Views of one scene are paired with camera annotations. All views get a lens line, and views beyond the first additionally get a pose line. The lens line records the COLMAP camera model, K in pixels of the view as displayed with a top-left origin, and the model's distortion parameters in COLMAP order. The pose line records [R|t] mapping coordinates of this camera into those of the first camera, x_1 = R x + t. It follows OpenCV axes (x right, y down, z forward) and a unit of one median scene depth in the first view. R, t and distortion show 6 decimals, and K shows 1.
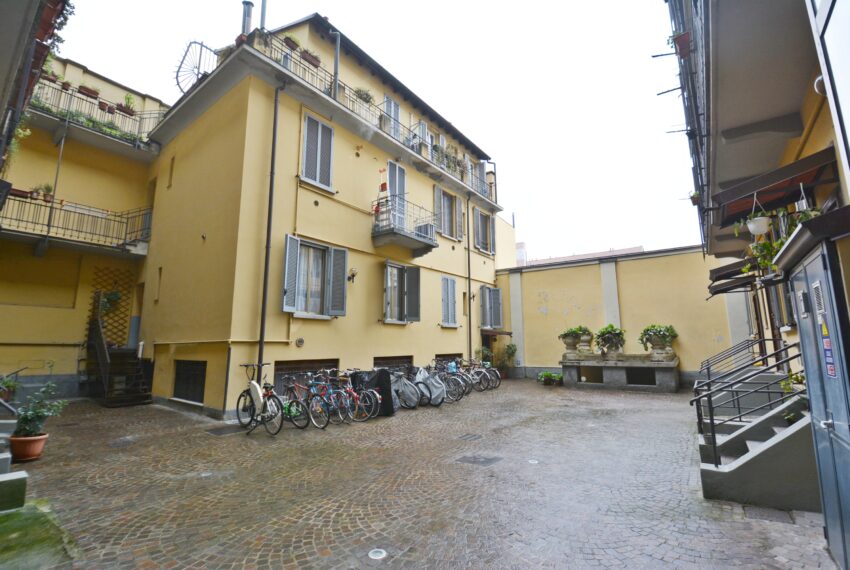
lens RADIAL K [[378.1, 0, 424.0], [0, 378.1, 282.5], [0, 0, 1]] dist [-0.002811, -0.006289]
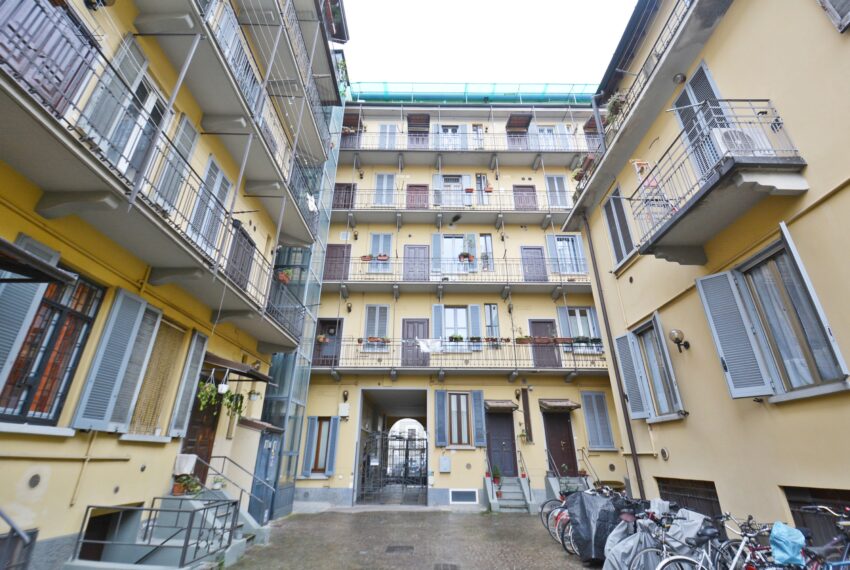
lens RADIAL K [[378.1, 0, 420.6], [0, 378.1, 287.9], [0, 0, 1]] dist [-0.002811, -0.006289]
pose [[-0.793917, -0.258107, -0.550523, 0.395600], [0.090332, 0.845311, -0.526583, 0.150863], [0.601278, -0.467793, -0.647792, 0.883684]]
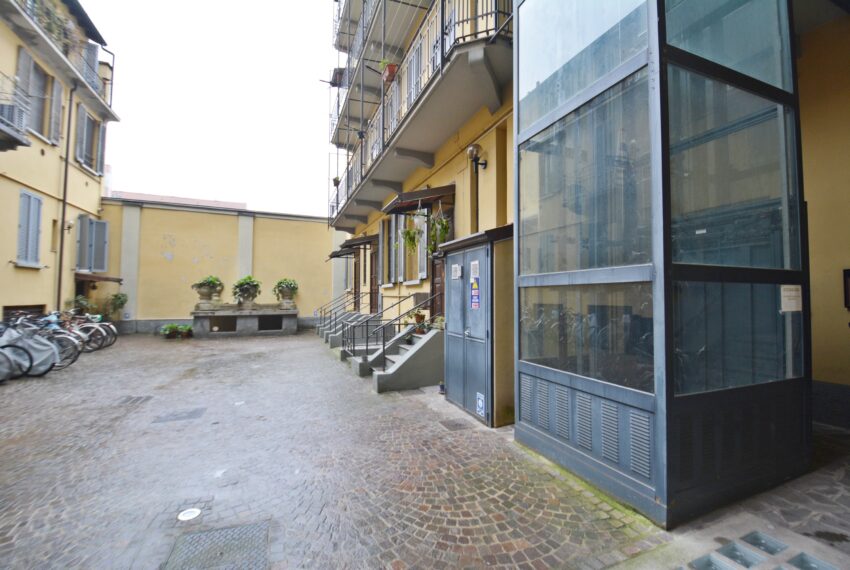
lens RADIAL K [[378.1, 0, 429.8], [0, 378.1, 283.7], [0, 0, 1]] dist [-0.002811, -0.006289]
pose [[0.517058, 0.038827, 0.855069, -0.133770], [-0.147180, 0.988125, 0.044131, 0.010715], [-0.843202, -0.148667, 0.516632, 0.027886]]
